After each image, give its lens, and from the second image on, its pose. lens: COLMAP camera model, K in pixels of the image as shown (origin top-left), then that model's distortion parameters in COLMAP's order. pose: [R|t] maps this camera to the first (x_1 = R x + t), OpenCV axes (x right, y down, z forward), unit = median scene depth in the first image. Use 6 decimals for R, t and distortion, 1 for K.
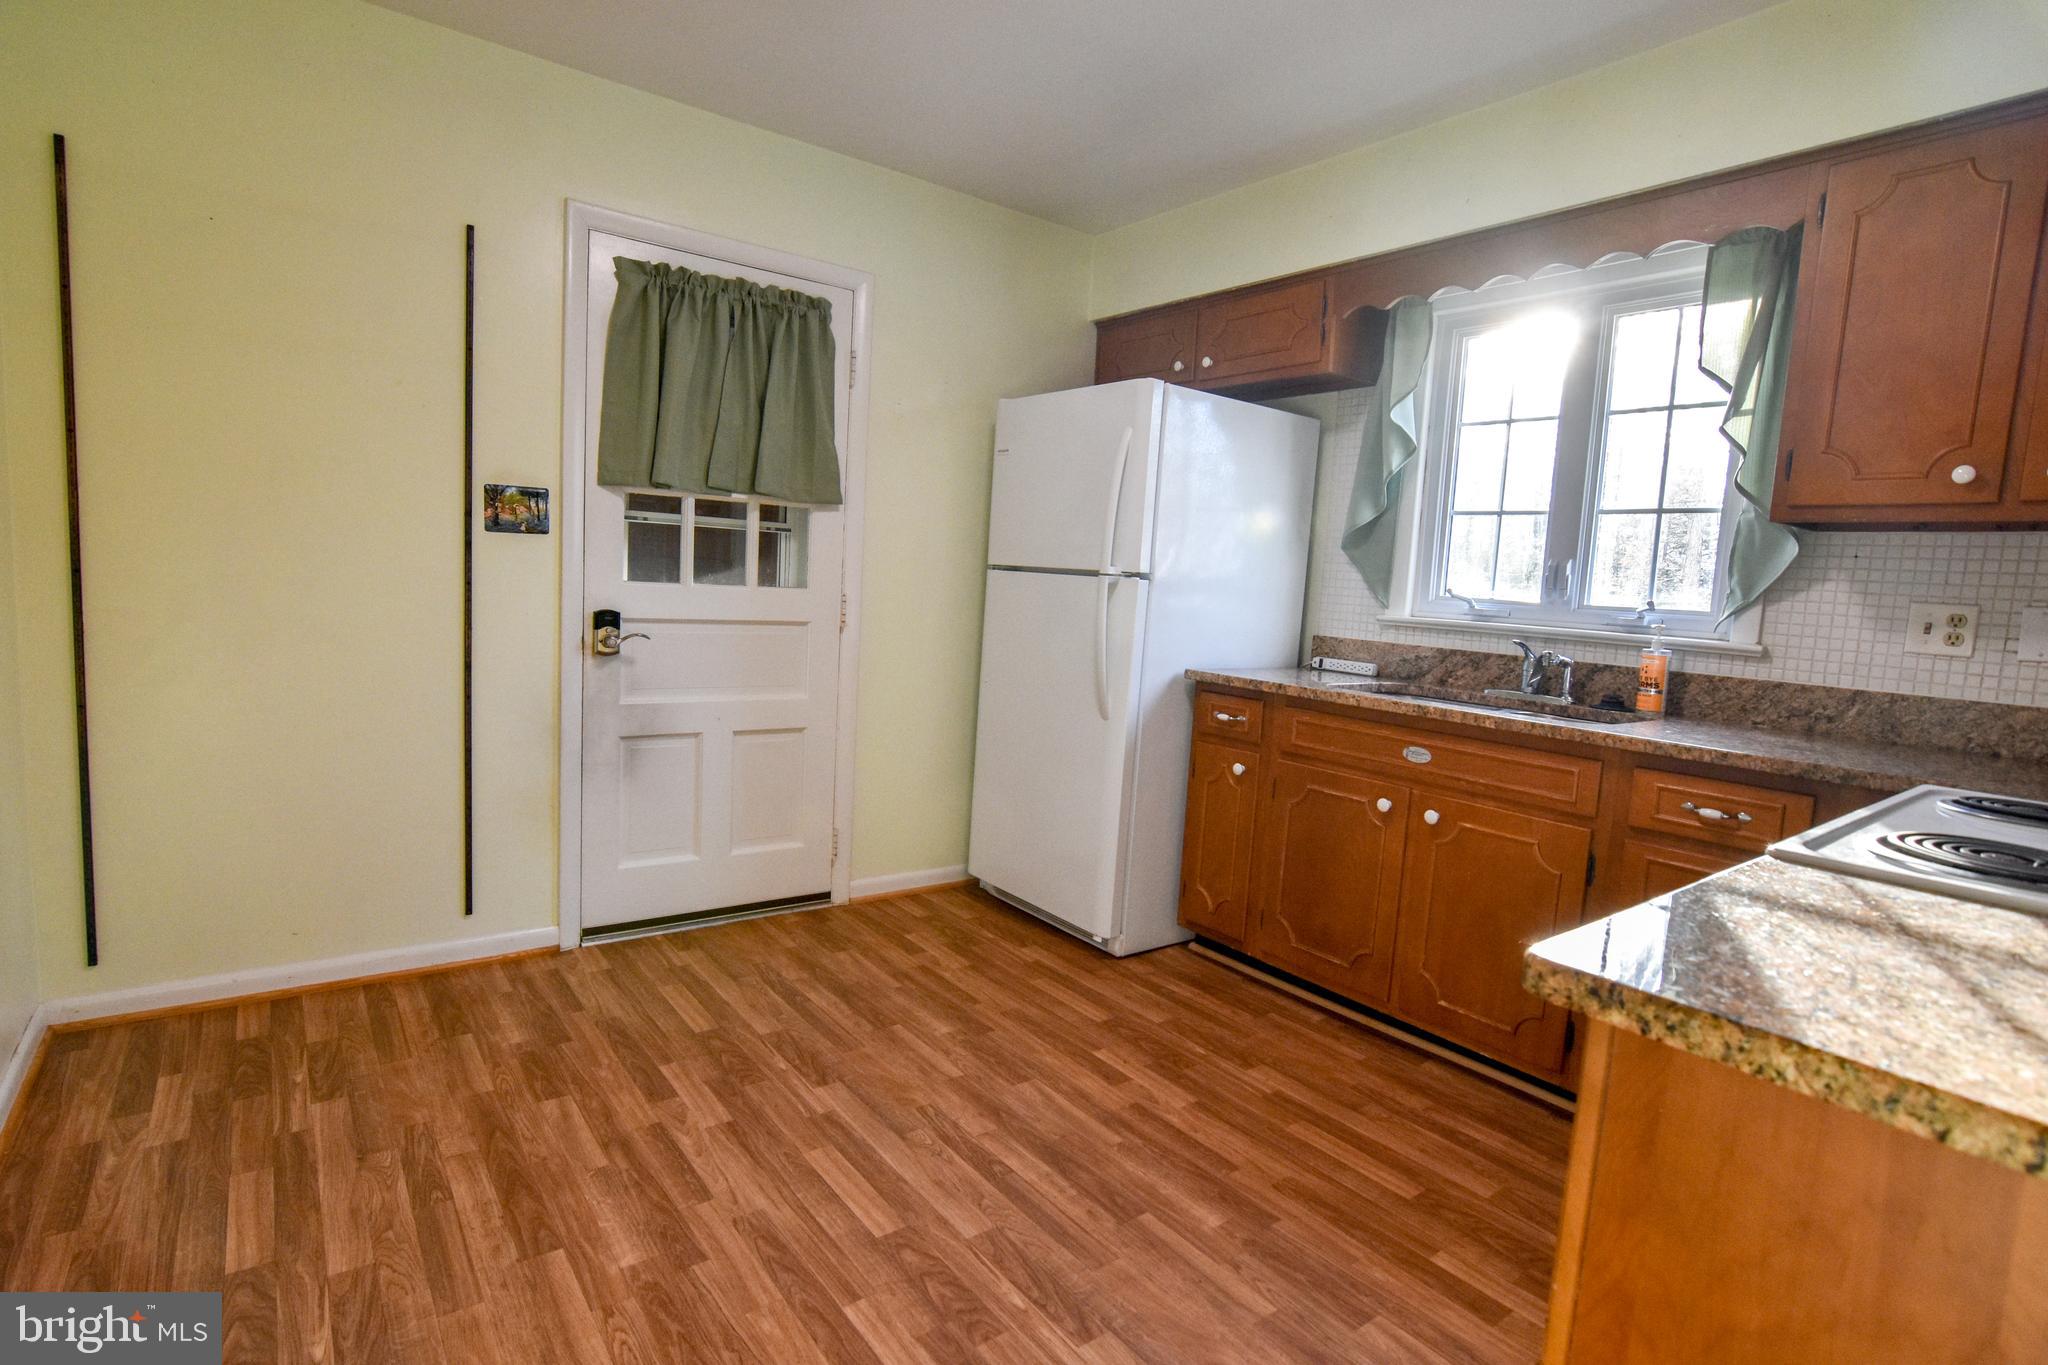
lens RADIAL K [[997.2, 0, 1027.9], [0, 997.2, 681.5], [0, 0, 1]] dist [-0.026955, 0.006111]
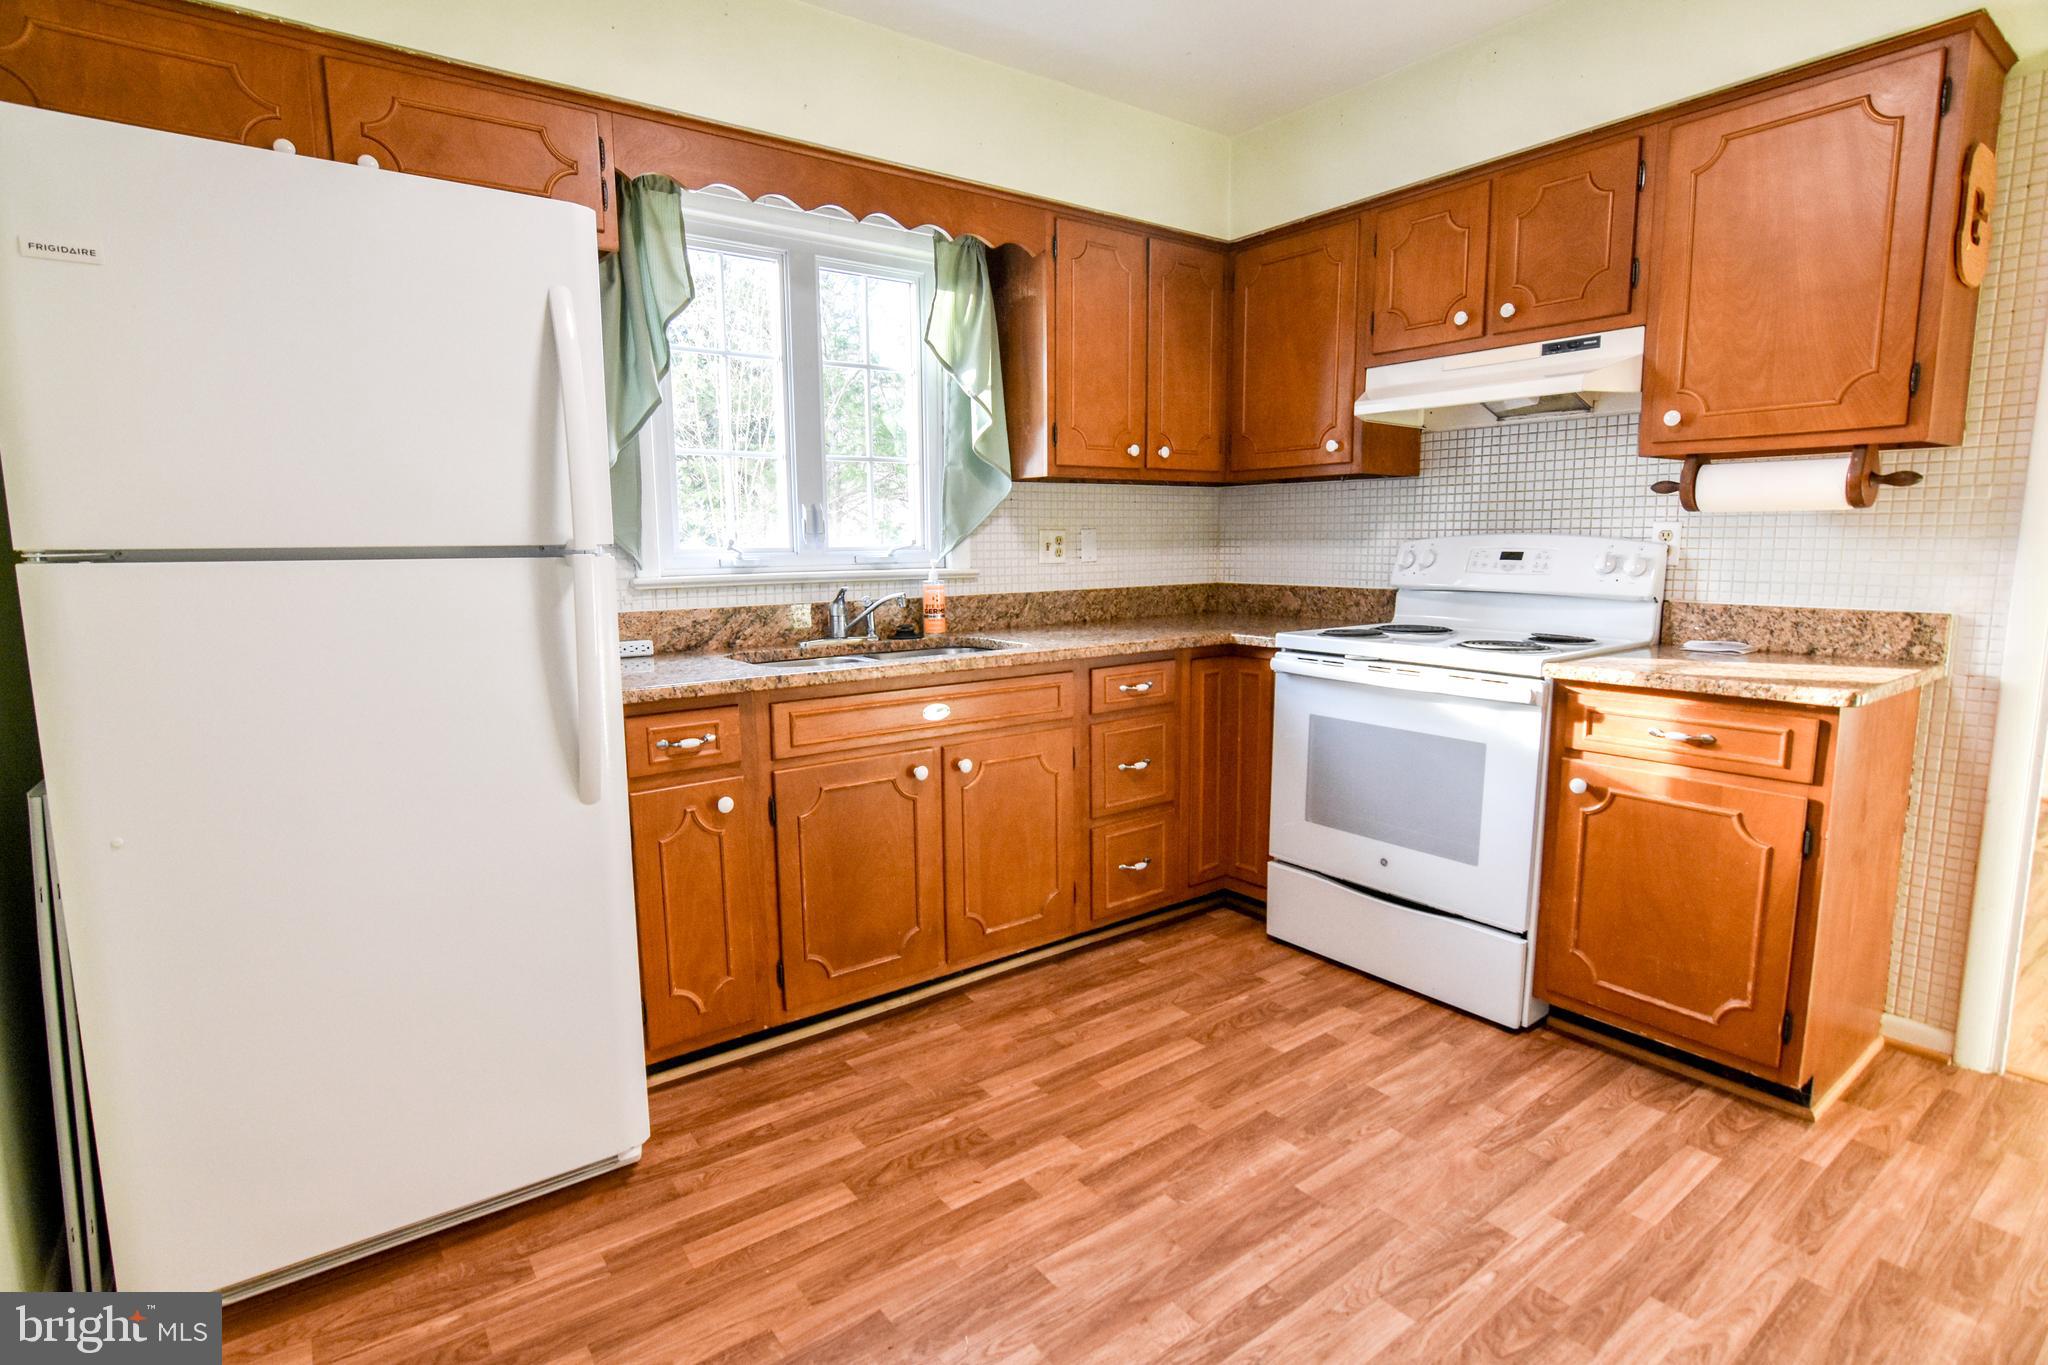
lens RADIAL K [[997.2, 0, 1026.6], [0, 997.2, 679.8], [0, 0, 1]] dist [-0.026955, 0.006111]
pose [[0.023440, -0.196904, 0.980143, -0.593761], [0.116672, 0.974251, 0.192930, -0.143727], [-0.992894, 0.109833, 0.045810, 0.909951]]
